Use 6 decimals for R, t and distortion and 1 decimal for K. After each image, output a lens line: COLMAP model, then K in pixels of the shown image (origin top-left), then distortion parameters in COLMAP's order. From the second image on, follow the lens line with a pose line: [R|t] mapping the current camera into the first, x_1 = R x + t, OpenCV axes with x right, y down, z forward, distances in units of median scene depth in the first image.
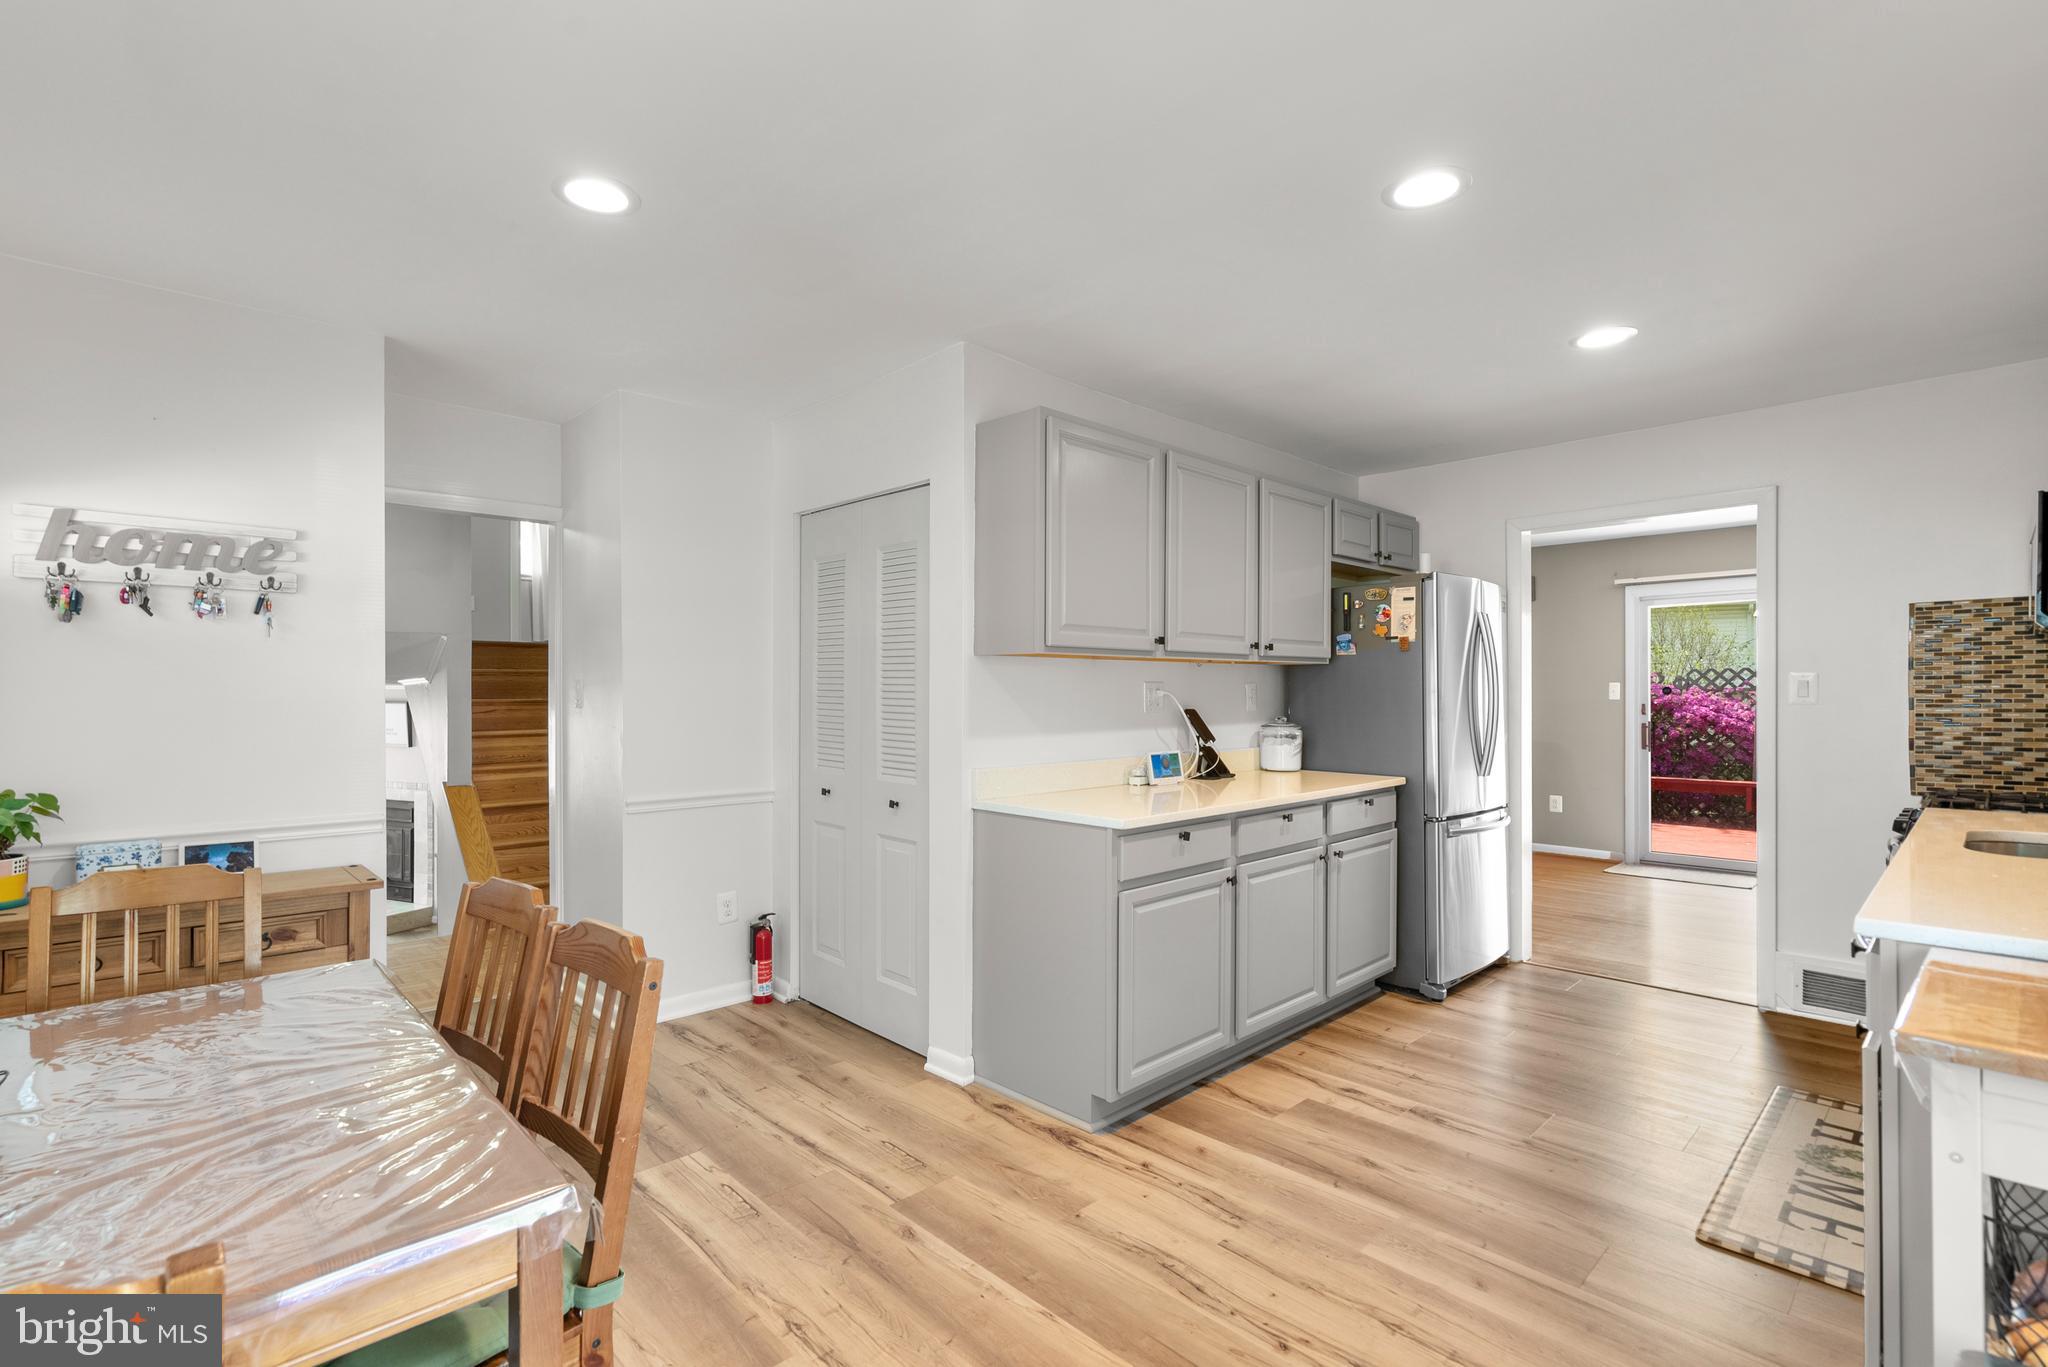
lens RADIAL K [[941.5, 0, 1016.6], [0, 941.5, 697.2], [0, 0, 1]] dist [-0.000154, 0.000543]
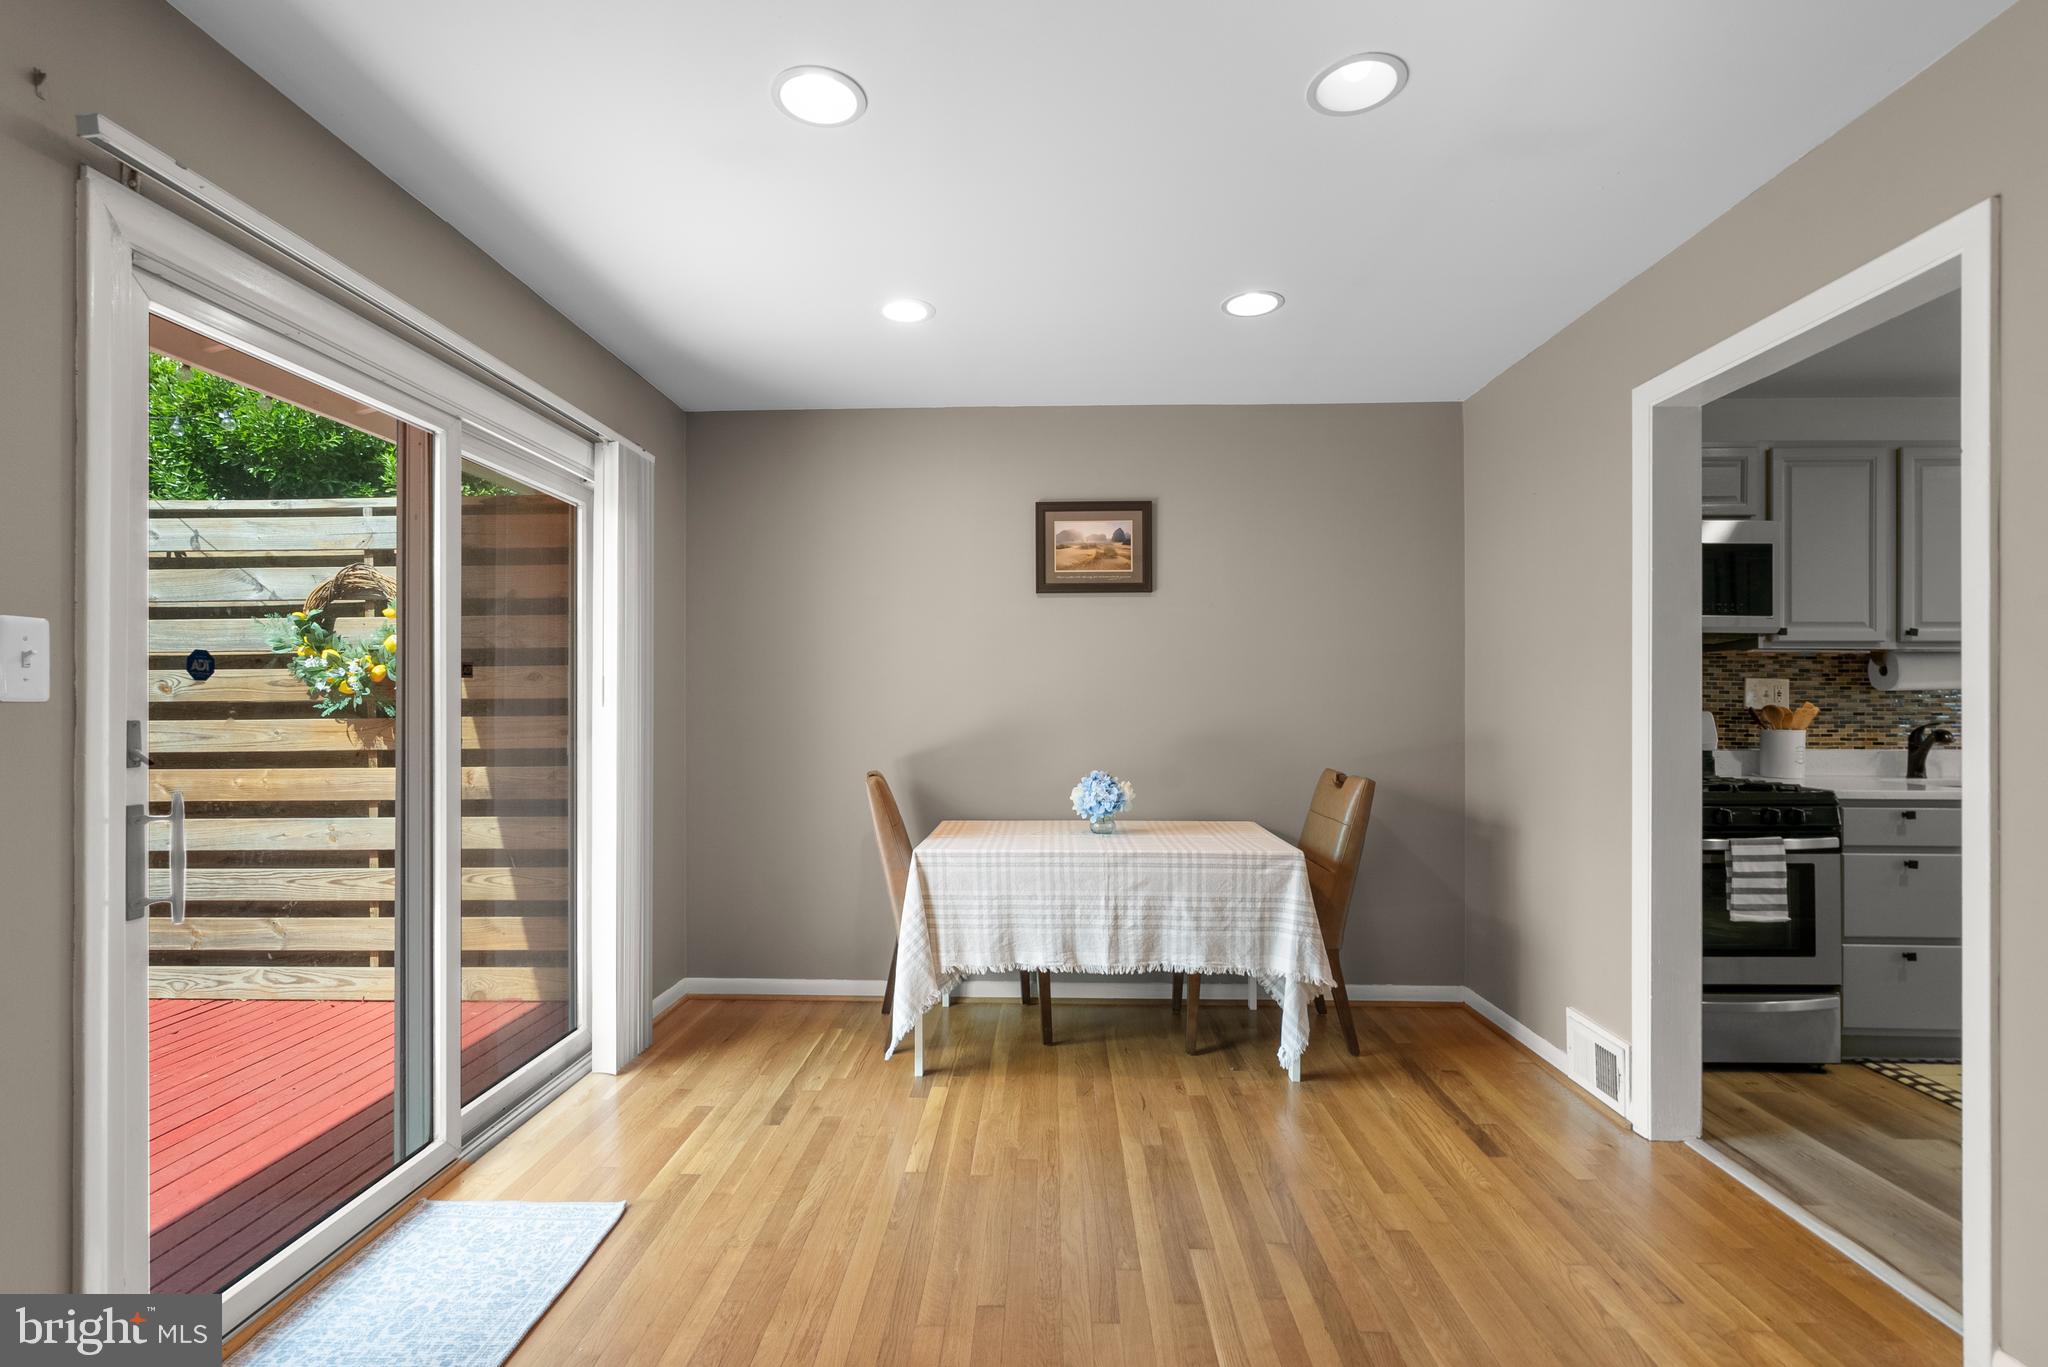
lens RADIAL K [[927.0, 0, 1017.5], [0, 927.0, 699.0], [0, 0, 1]] dist [-0.000423, 0.000647]
pose [[-0.696077, 0.004351, 0.717954, 0.705581], [0.005539, 0.999984, -0.000690, 0.006965], [-0.717946, 0.003497, -0.696090, 1.987063]]
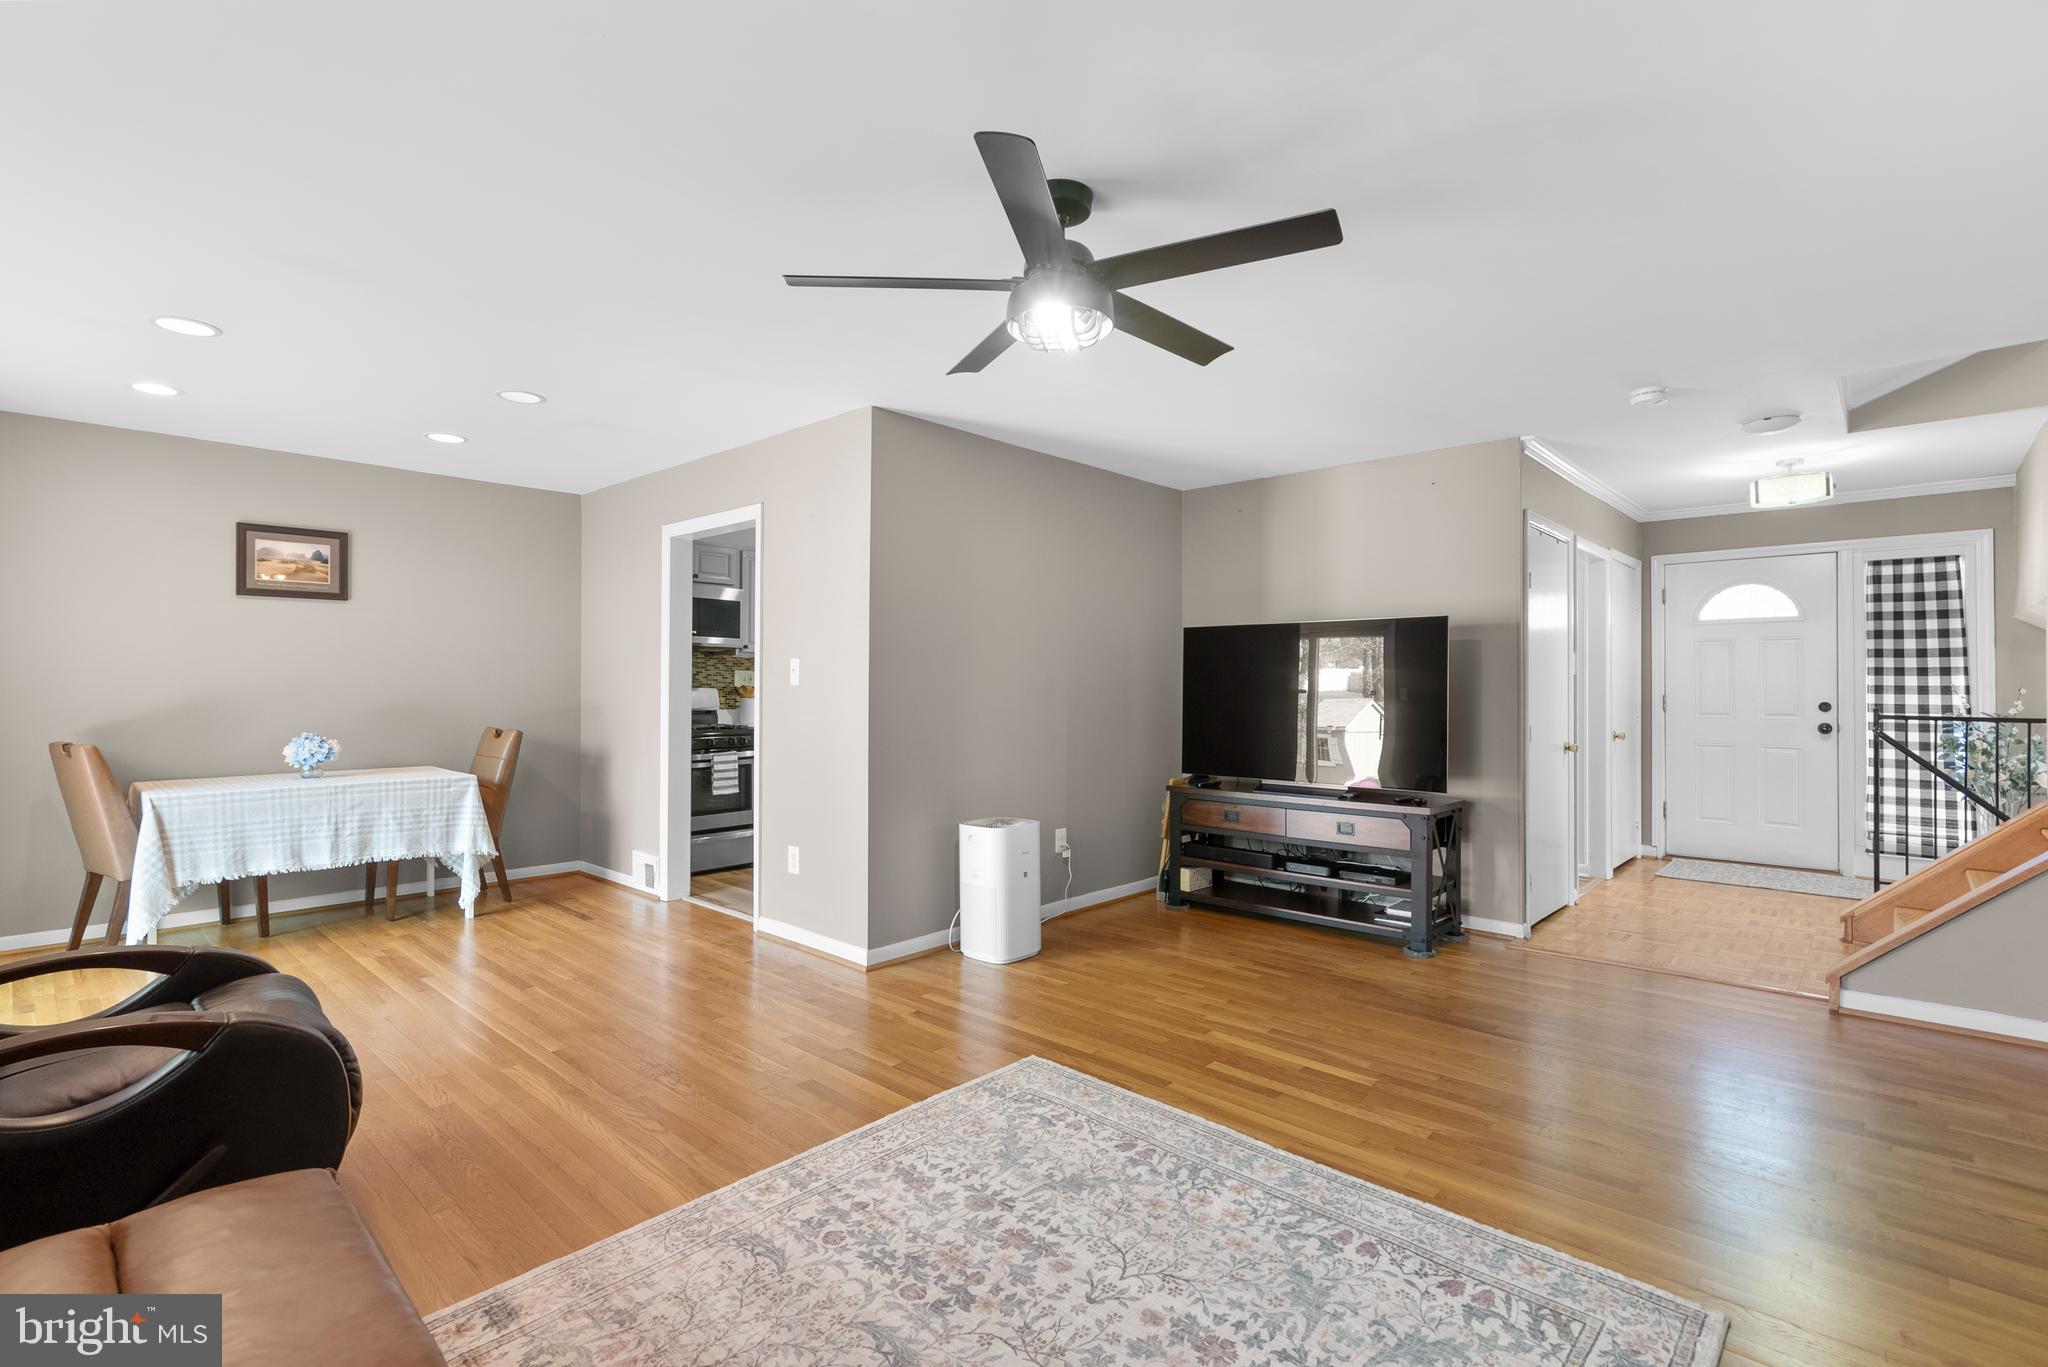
lens RADIAL K [[938.4, 0, 1024.0], [0, 938.4, 683.5], [0, 0, 1]] dist [-0.001262, 0.000733]
pose [[-0.997550, -0.002584, -0.069913, 0.421754], [-0.003026, 0.999976, 0.006218, 0.000325], [0.069896, 0.006415, -0.997534, 2.649842]]
